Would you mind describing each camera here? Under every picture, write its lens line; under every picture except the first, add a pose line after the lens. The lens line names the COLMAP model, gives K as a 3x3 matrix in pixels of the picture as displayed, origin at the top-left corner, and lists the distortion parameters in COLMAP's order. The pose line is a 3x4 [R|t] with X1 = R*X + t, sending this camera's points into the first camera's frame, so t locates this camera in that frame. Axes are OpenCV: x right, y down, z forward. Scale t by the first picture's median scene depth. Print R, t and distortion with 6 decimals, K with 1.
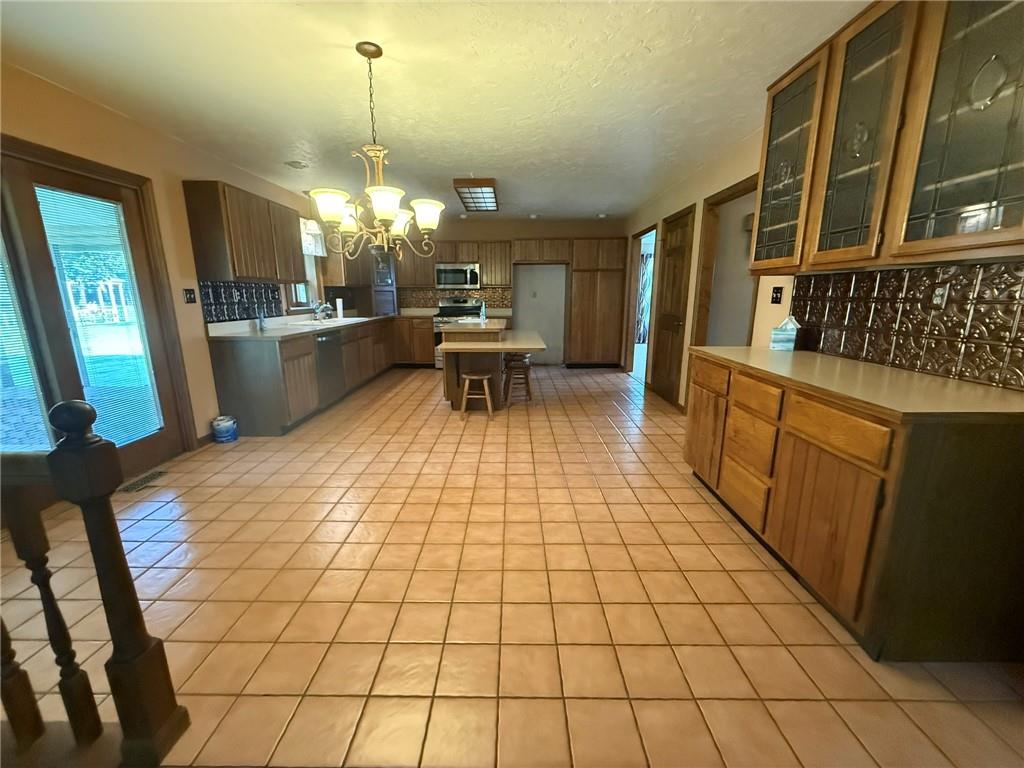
lens RADIAL K [[410.6, 0, 511.8], [0, 410.6, 384.1], [0, 0, 1]] dist [-0.001237, -0.000350]
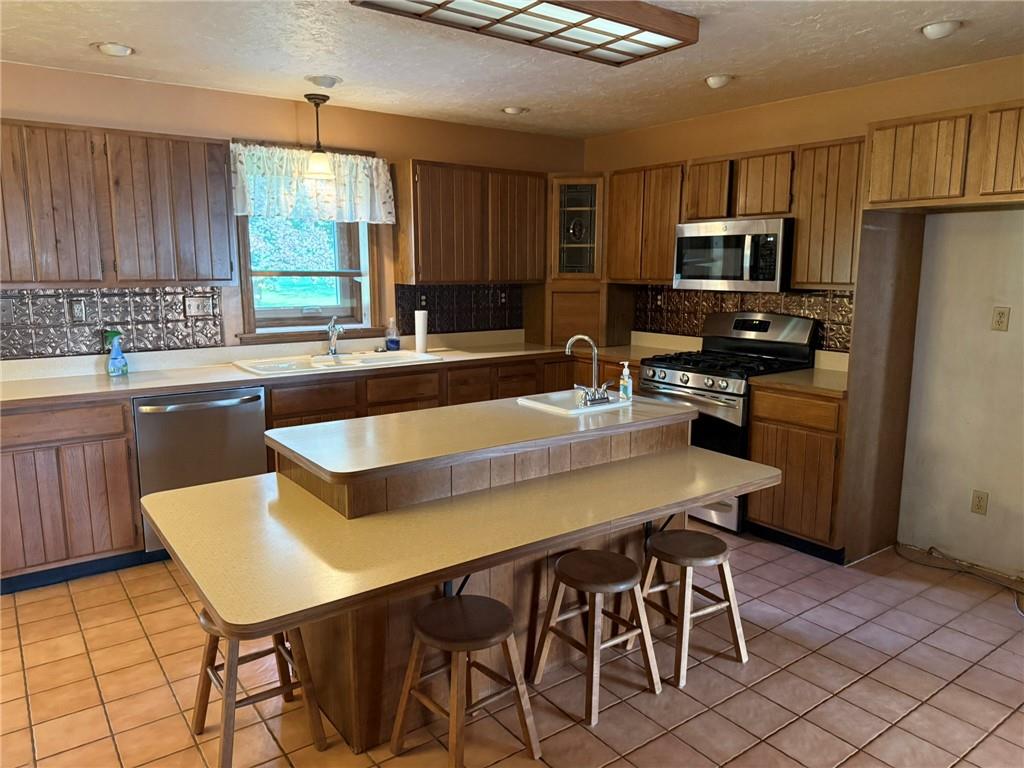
lens RADIAL K [[717.5, 0, 512.4], [0, 717.5, 384.1], [0, 0, 1]] dist [-0.001499, -0.000212]
pose [[0.599798, 0.131452, -0.789280, 0.300918], [-0.176323, 0.983879, 0.029868, -0.168234], [0.780482, 0.121254, 0.613307, 0.590559]]
